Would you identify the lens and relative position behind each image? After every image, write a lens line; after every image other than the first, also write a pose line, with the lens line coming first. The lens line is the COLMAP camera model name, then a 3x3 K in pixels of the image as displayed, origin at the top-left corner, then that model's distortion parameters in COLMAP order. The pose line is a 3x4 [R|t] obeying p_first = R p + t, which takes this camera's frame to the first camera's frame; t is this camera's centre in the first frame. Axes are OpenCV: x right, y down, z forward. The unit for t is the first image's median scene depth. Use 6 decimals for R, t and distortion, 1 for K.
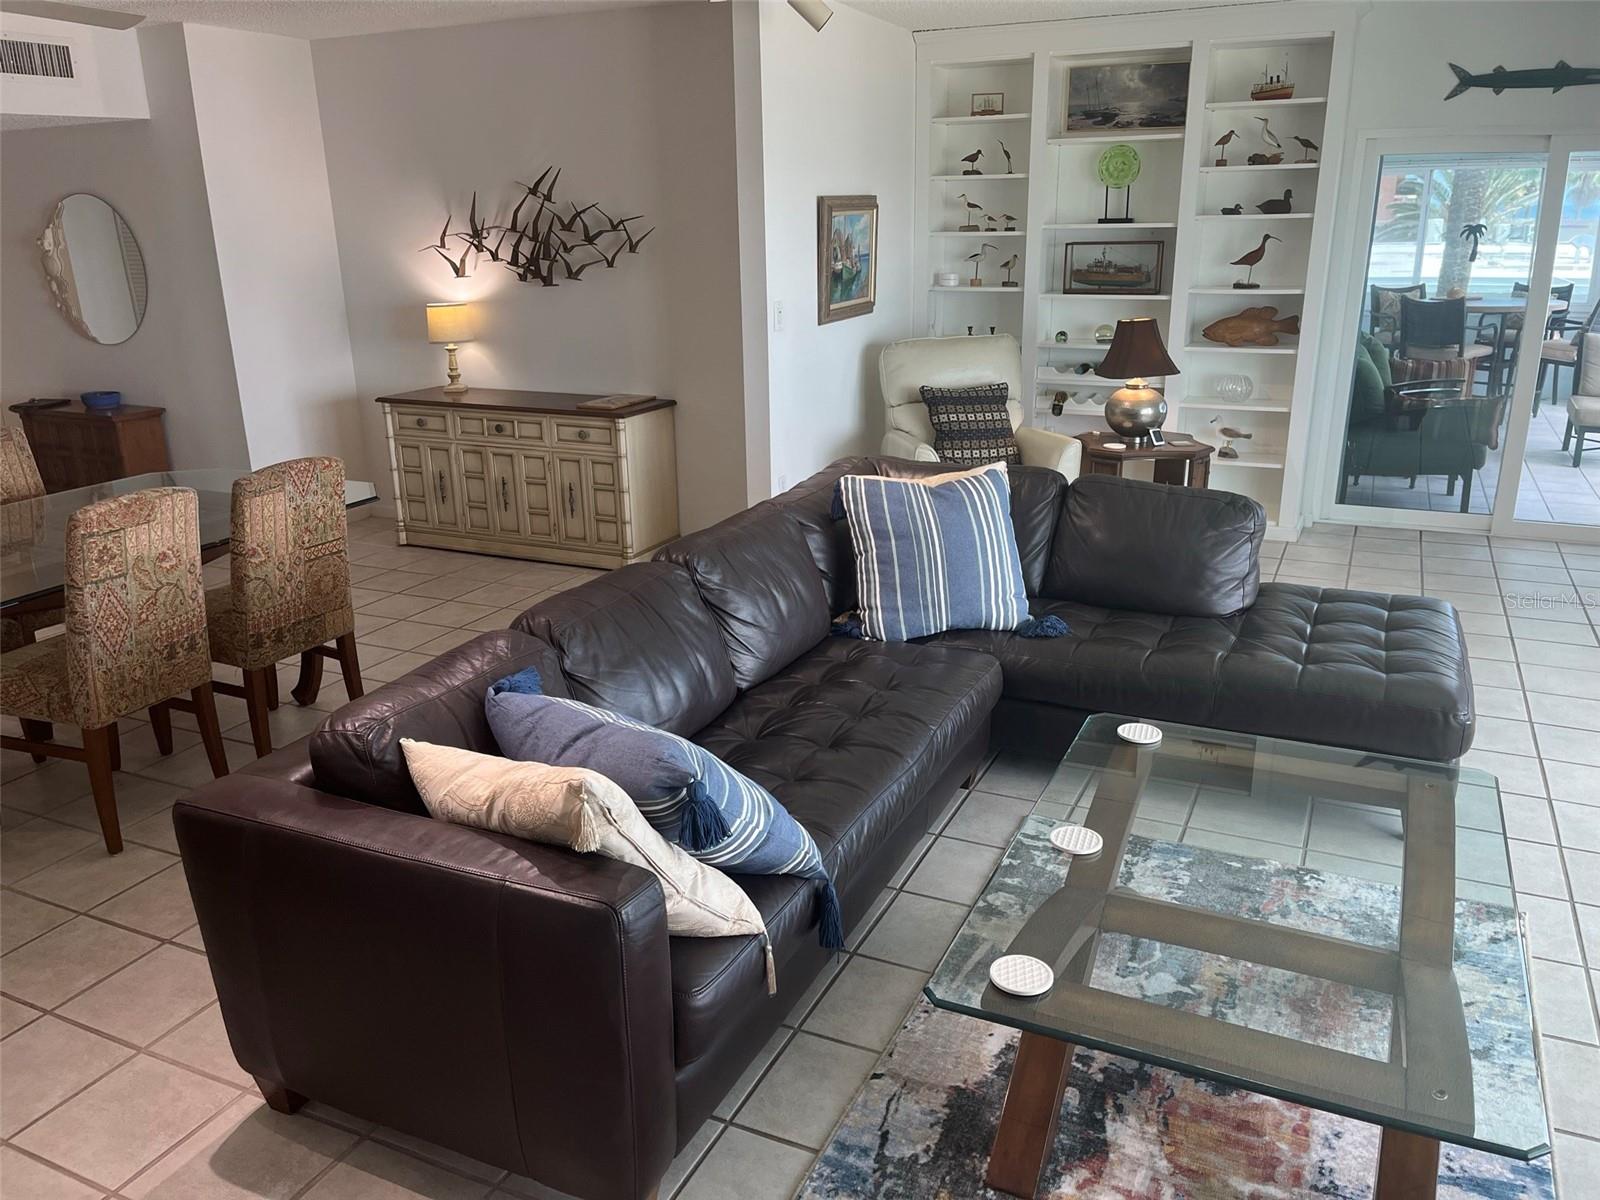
lens RADIAL K [[1213.8, 0, 800.0], [0, 1213.8, 600.0], [0, 0, 1]] dist [0.066097, -0.097968]
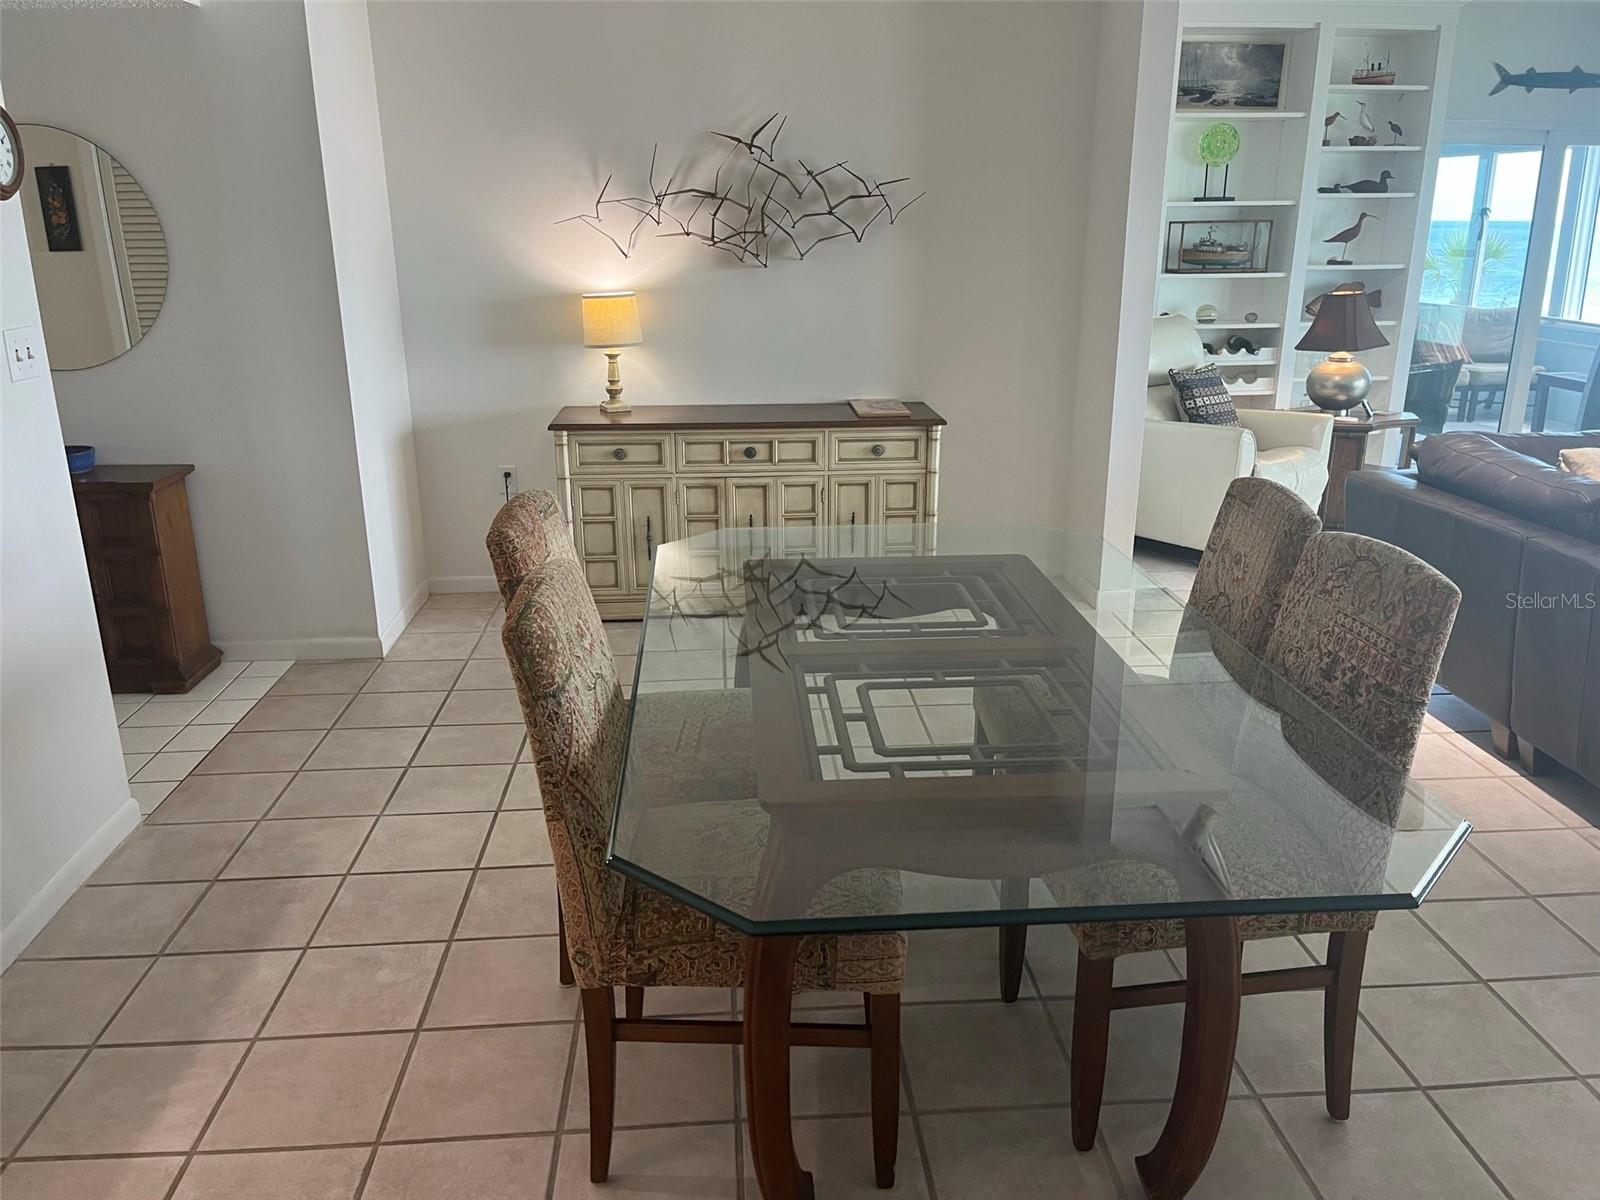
lens RADIAL K [[1213.8, 0, 800.0], [0, 1213.8, 600.0], [0, 0, 1]] dist [0.066097, -0.097968]
pose [[0.872828, -0.134629, 0.469091, -0.575705], [0.138705, 0.989991, 0.026043, -0.062471], [-0.467902, 0.042334, 0.882766, 0.304665]]
